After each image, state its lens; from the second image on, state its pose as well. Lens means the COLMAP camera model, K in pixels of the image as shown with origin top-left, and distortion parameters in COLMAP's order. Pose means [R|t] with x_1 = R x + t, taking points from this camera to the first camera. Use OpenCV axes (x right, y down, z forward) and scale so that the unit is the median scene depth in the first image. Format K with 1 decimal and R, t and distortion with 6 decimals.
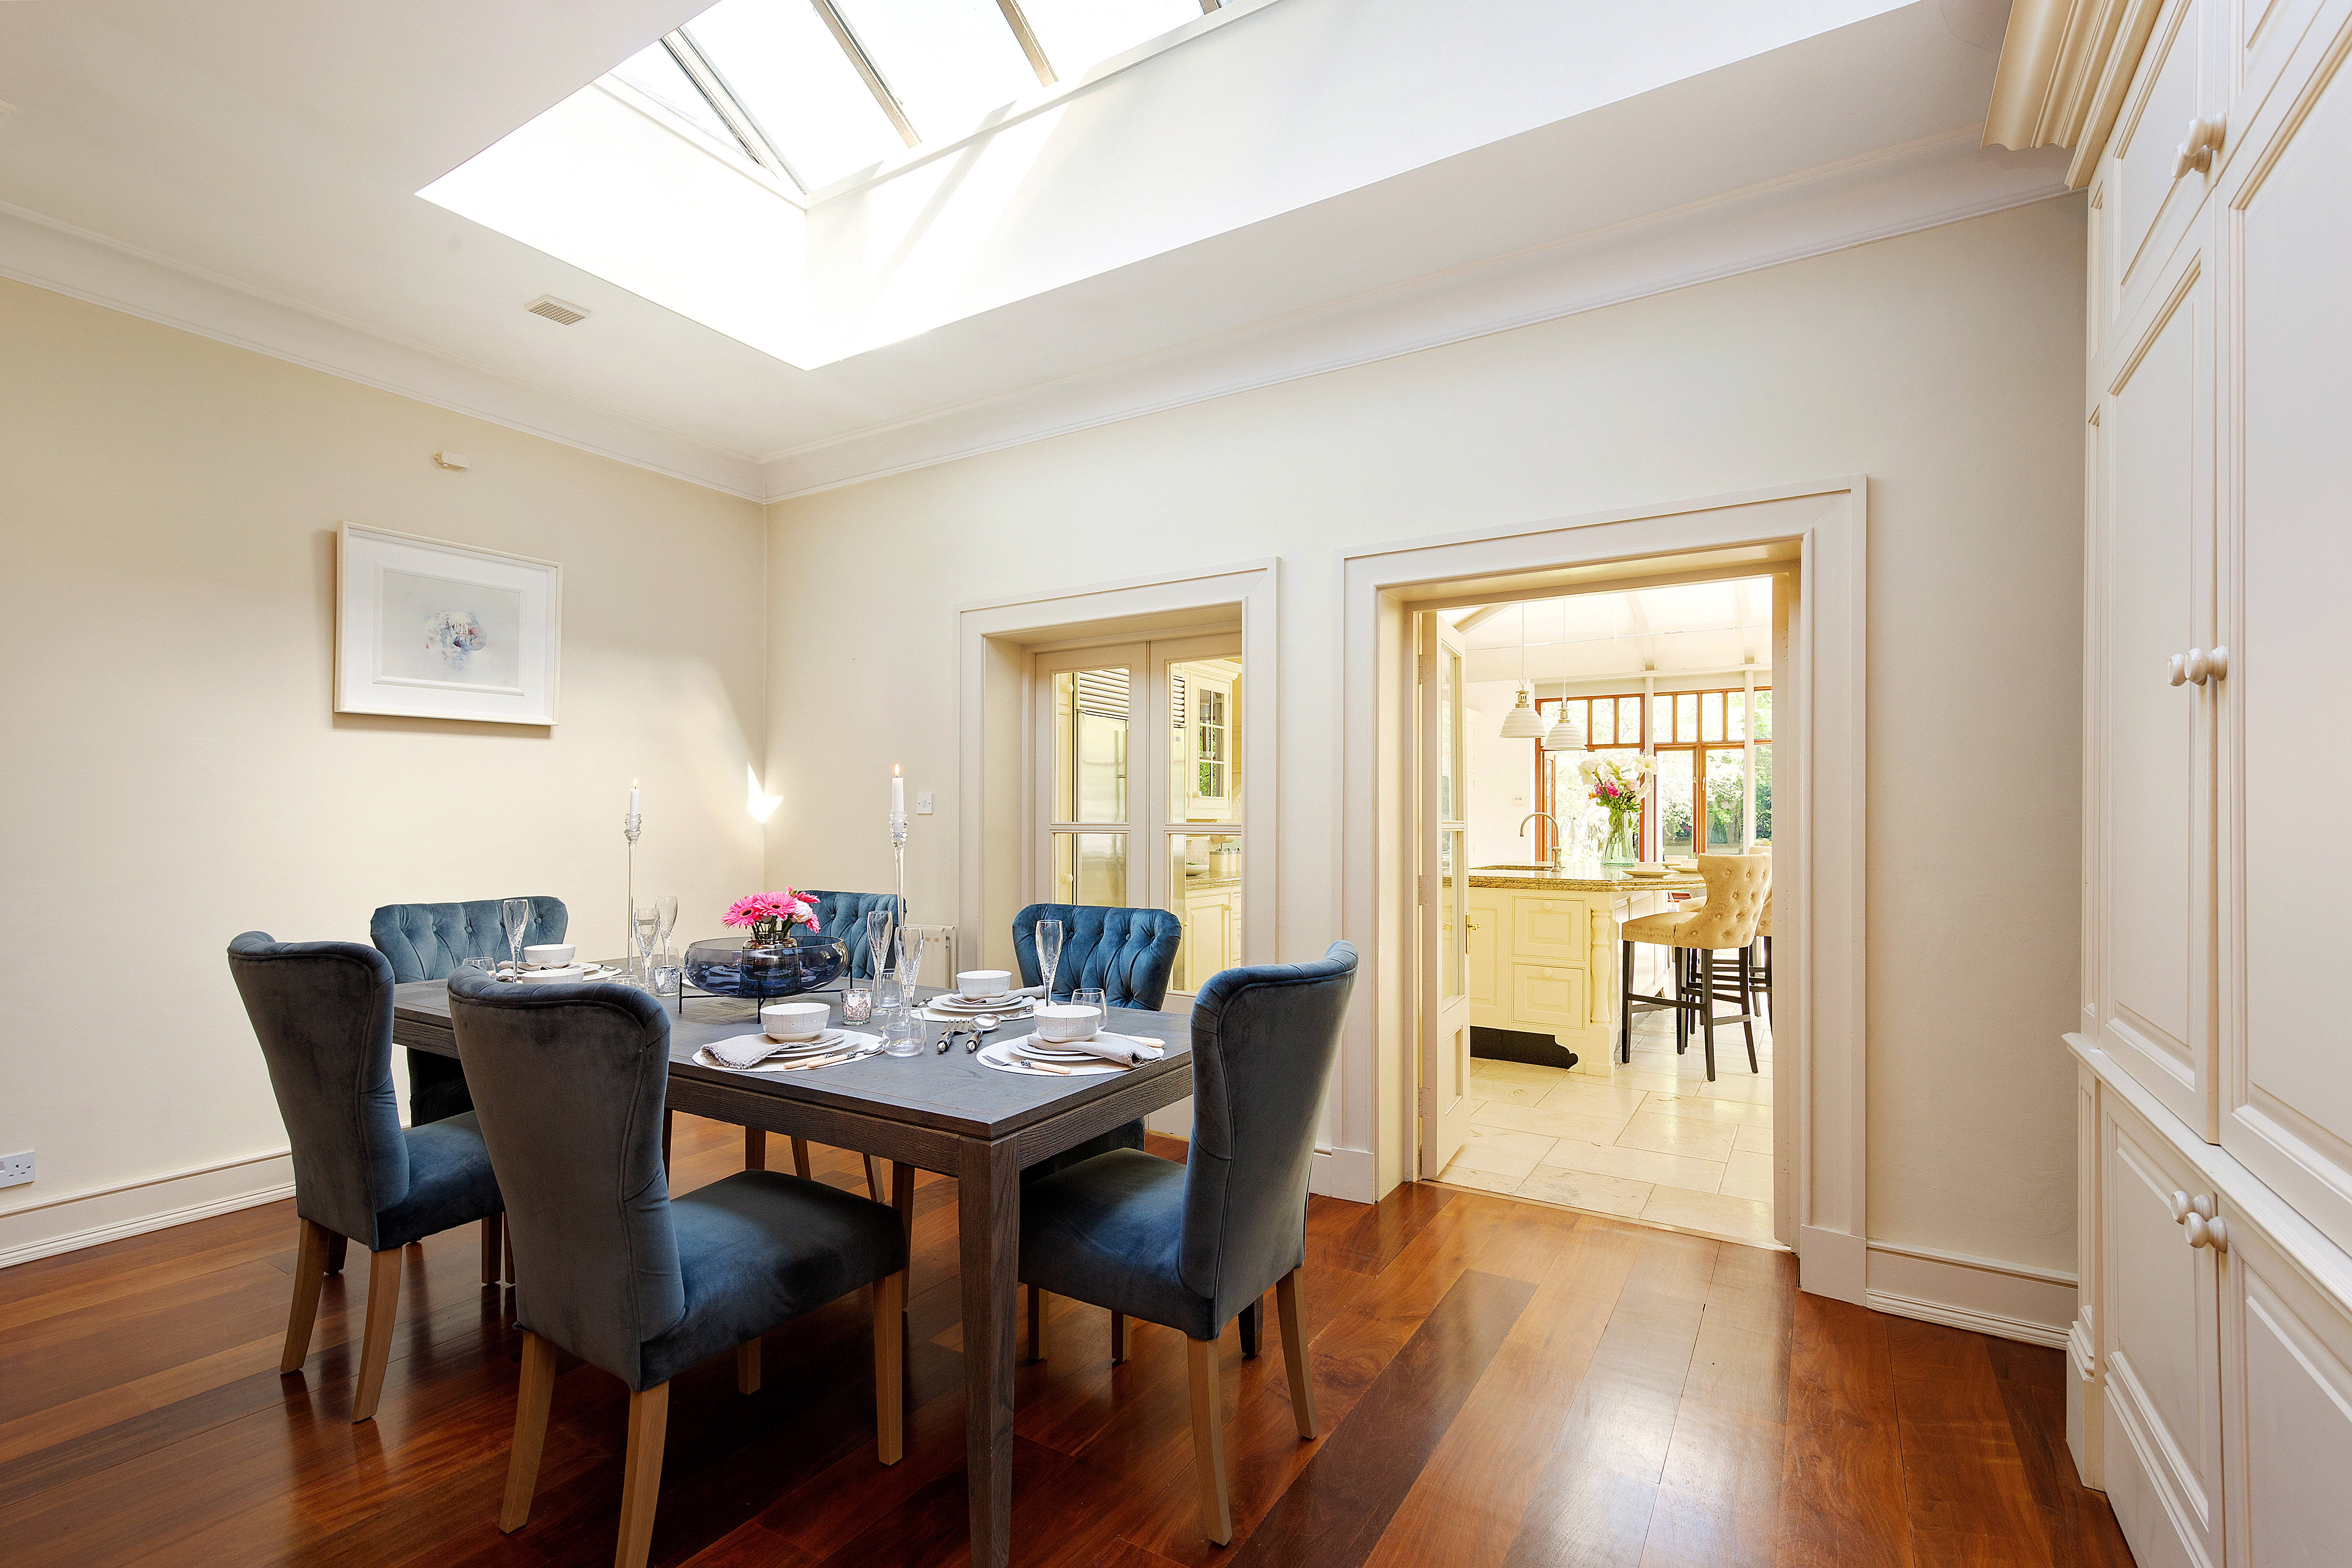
lens RADIAL K [[1013.9, 0, 1179.9], [0, 1013.9, 805.6], [0, 0, 1]] dist [0.002037, -0.000269]
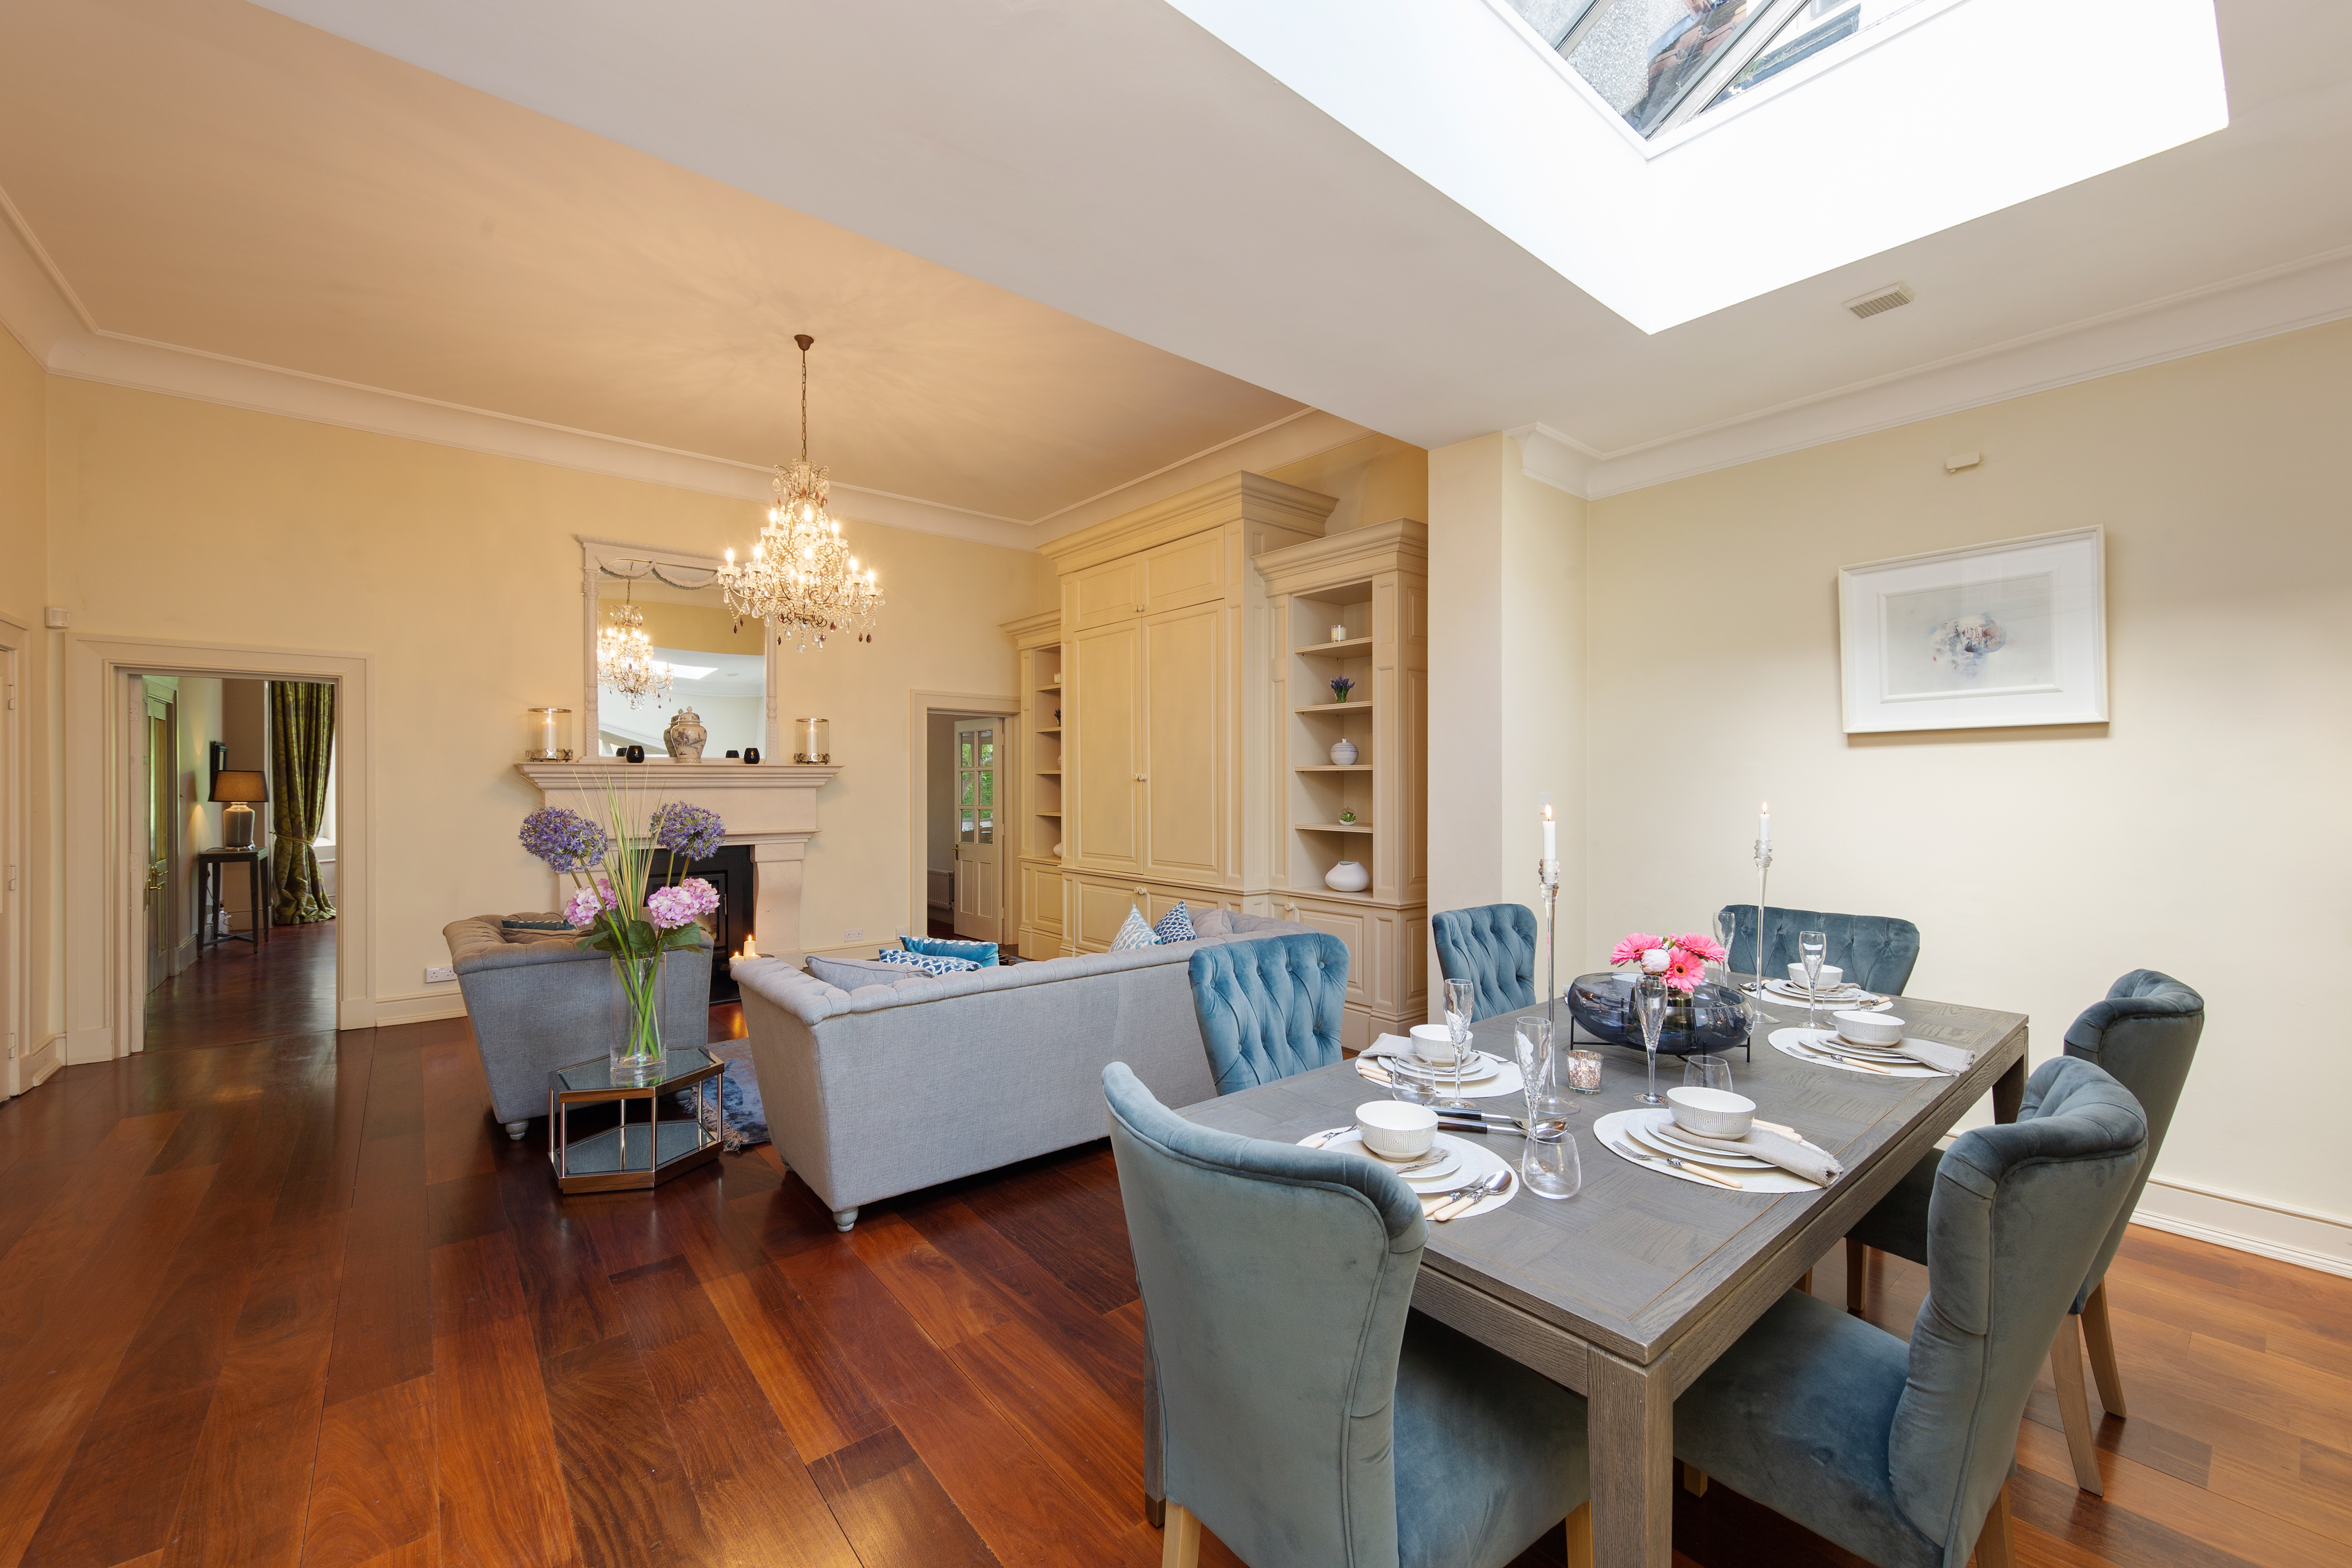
lens RADIAL K [[945.6, 0, 1194.0], [0, 945.6, 782.9], [0, 0, 1]] dist [-0.002216, 0.000209]
pose [[-0.319731, -0.000629, -0.947508, 0.615175], [0.011714, 0.999921, -0.004617, -0.060870], [0.947436, -0.012576, -0.319699, 0.969809]]
